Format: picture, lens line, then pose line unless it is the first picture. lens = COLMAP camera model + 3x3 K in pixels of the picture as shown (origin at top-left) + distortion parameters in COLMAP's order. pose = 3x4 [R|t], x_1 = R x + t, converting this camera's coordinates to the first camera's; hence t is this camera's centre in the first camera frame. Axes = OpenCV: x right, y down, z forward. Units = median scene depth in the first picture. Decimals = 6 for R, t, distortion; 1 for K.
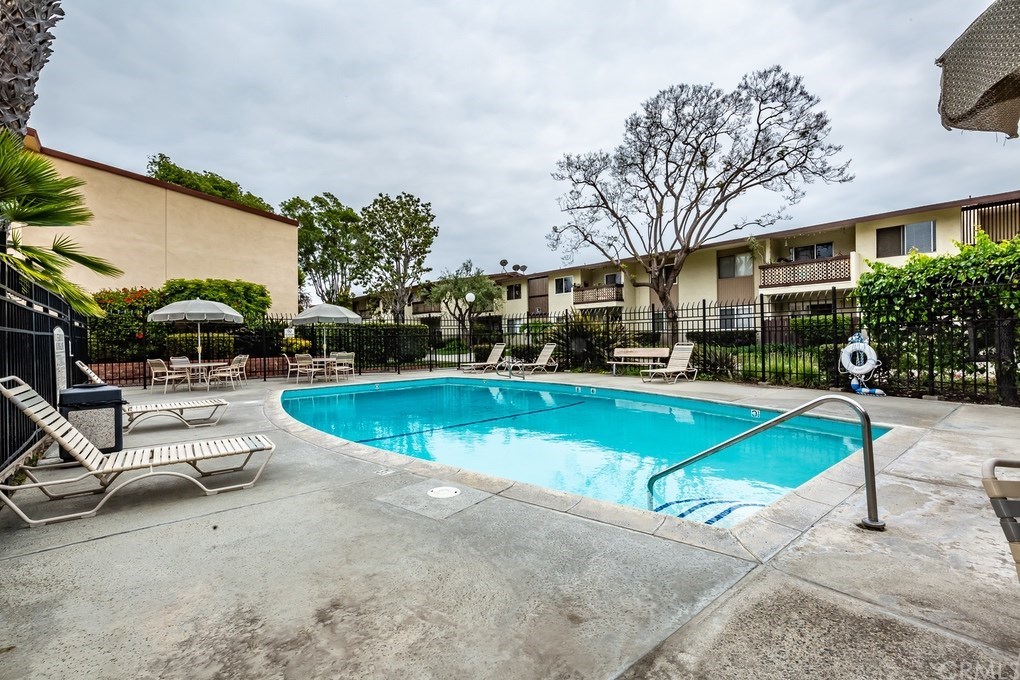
lens RADIAL K [[458.8, 0, 509.7], [0, 458.8, 339.7], [0, 0, 1]] dist [0.002698, 0.000125]
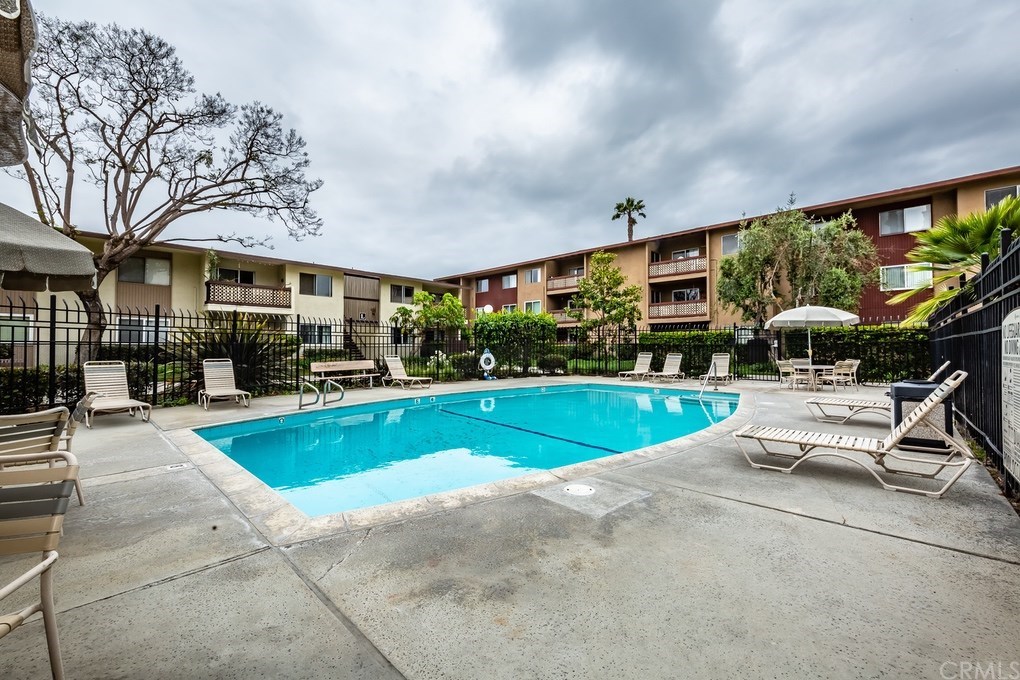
lens RADIAL K [[409.3, 0, 509.2], [0, 409.3, 342.3], [0, 0, 1]] dist [0.000773, 0.000046]
pose [[-0.120815, 0.030288, 0.992213, -0.647654], [0.010744, 0.999516, -0.029203, 0.007447], [-0.992617, 0.007132, -0.121081, 0.761724]]
